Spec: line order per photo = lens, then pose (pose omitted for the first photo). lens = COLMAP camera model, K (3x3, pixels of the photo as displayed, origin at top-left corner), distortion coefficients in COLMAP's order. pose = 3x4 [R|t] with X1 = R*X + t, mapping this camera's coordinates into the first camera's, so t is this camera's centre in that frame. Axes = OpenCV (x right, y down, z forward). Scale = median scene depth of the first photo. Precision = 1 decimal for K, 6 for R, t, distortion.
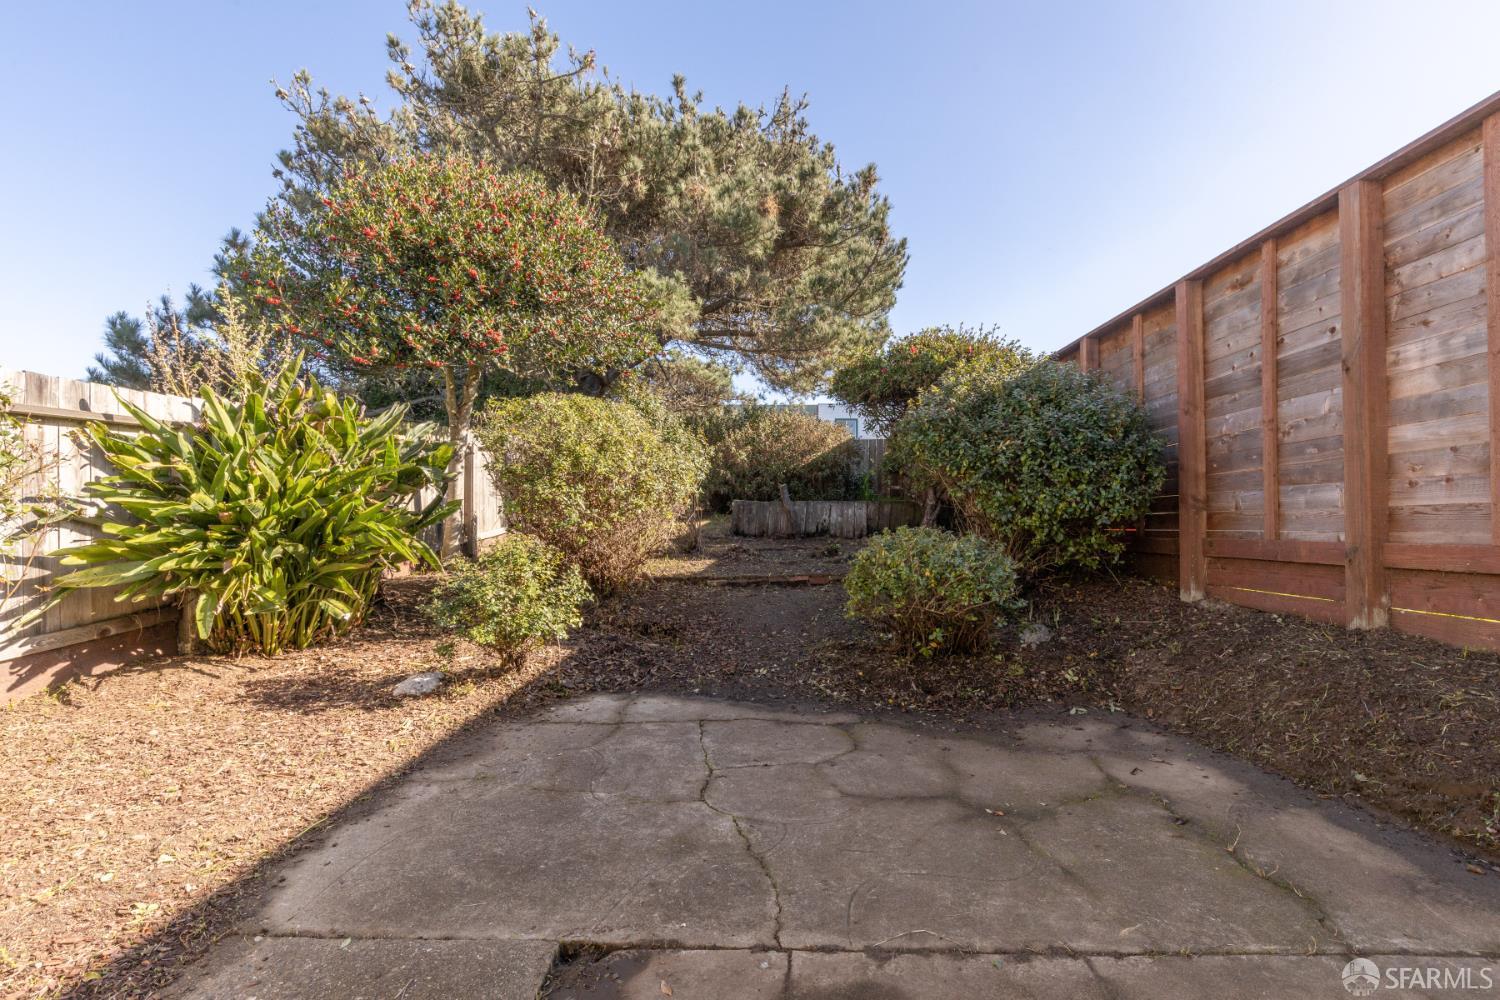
lens RADIAL K [[666.8, 0, 752.3], [0, 666.8, 509.3], [0, 0, 1]] dist [0.004419, -0.000063]
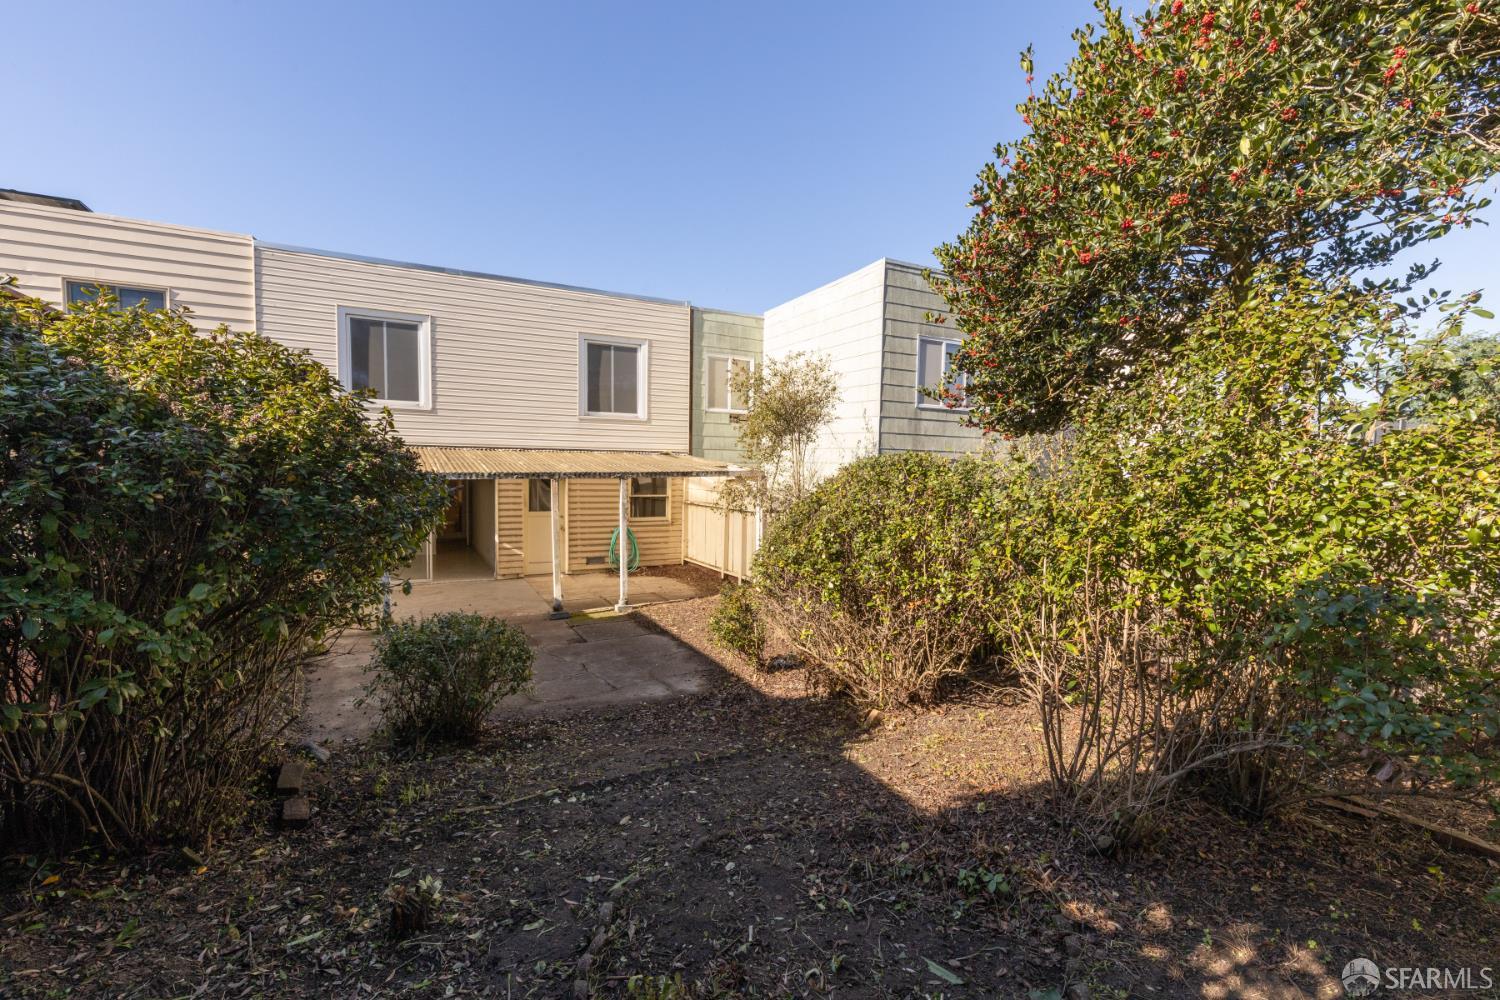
lens RADIAL K [[665.6, 0, 759.3], [0, 665.6, 509.0], [0, 0, 1]] dist [0.003081, 0.000035]
pose [[-0.876053, 0.010701, -0.482096, 0.370745], [-0.008730, 0.999238, 0.038044, -0.197125], [0.482136, 0.037537, -0.875292, 2.281526]]
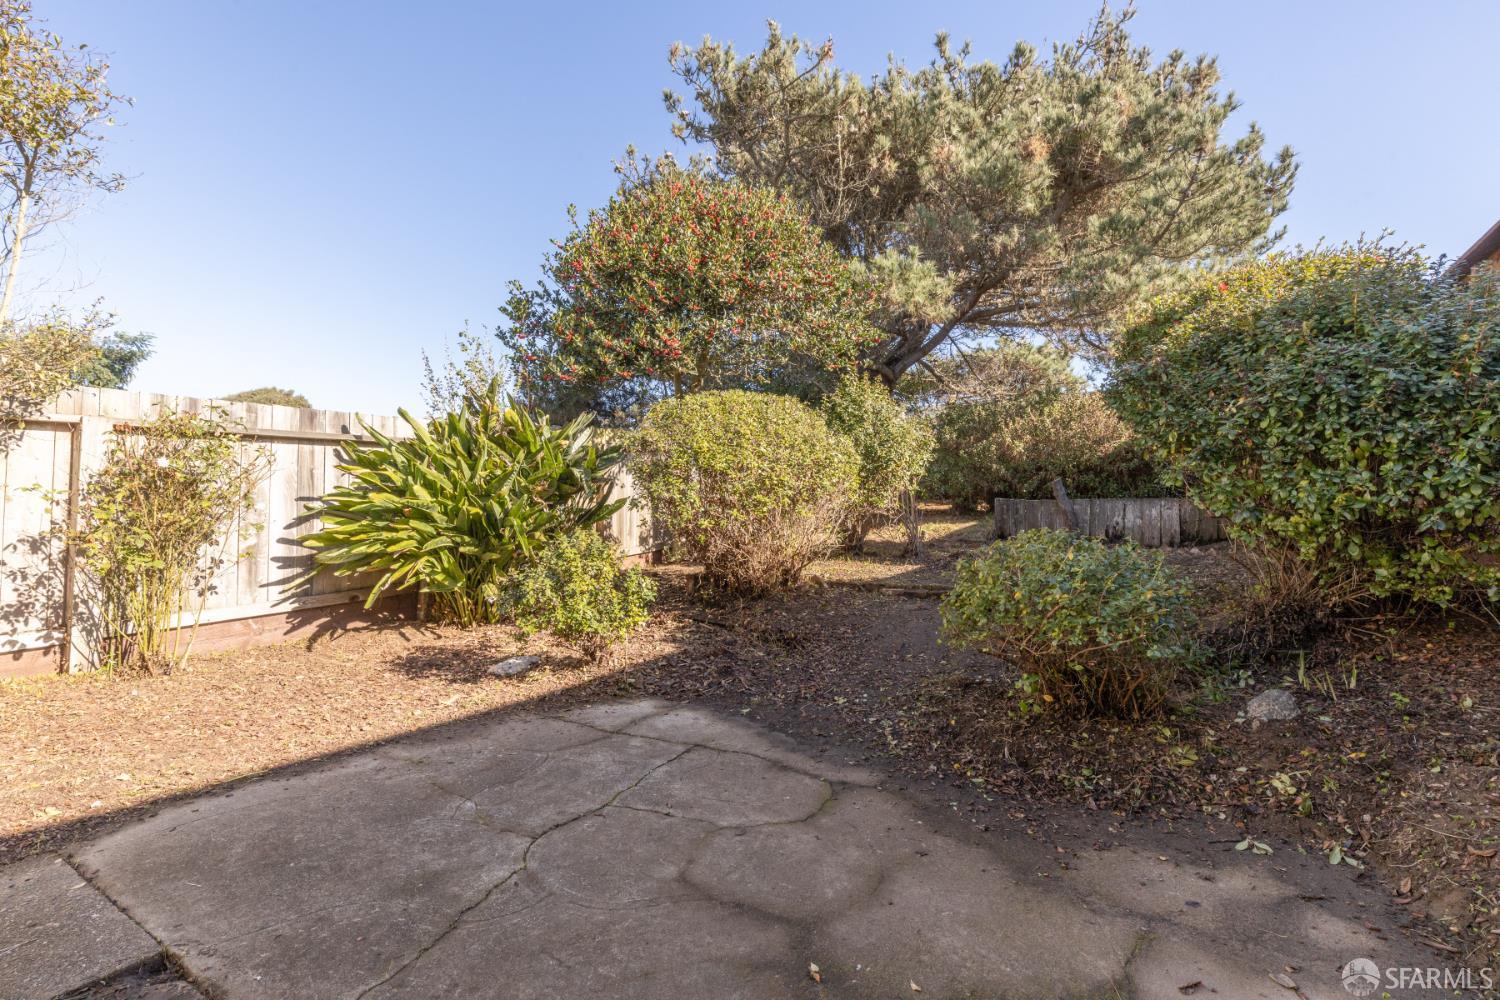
lens RADIAL K [[665.6, 0, 759.3], [0, 665.6, 509.0], [0, 0, 1]] dist [0.003081, 0.000035]
pose [[0.857753, -0.000738, -0.514061, 0.370924], [-0.001391, 0.999992, -0.003757, 0.008352], [0.514059, 0.003937, 0.857746, 0.245375]]
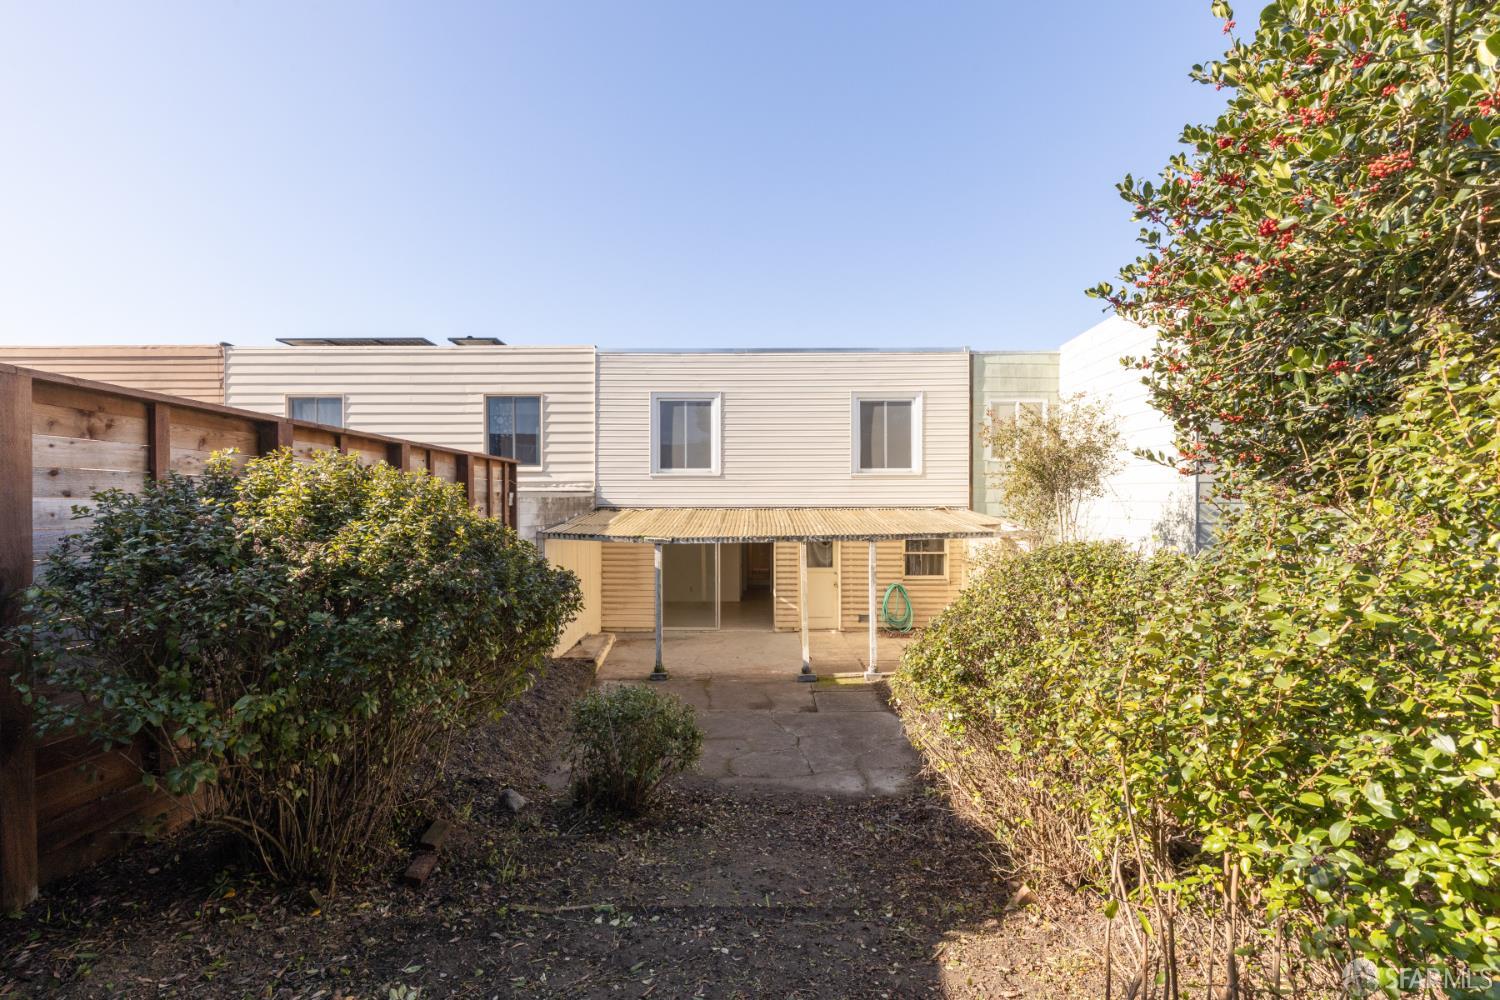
lens RADIAL K [[665.6, 0, 759.3], [0, 665.6, 509.0], [0, 0, 1]] dist [0.003081, 0.000035]
pose [[-0.999984, -0.003572, -0.004285, 0.060188], [-0.003484, 0.999787, -0.020328, -0.271873], [0.004356, -0.020313, -0.999784, 2.271991]]
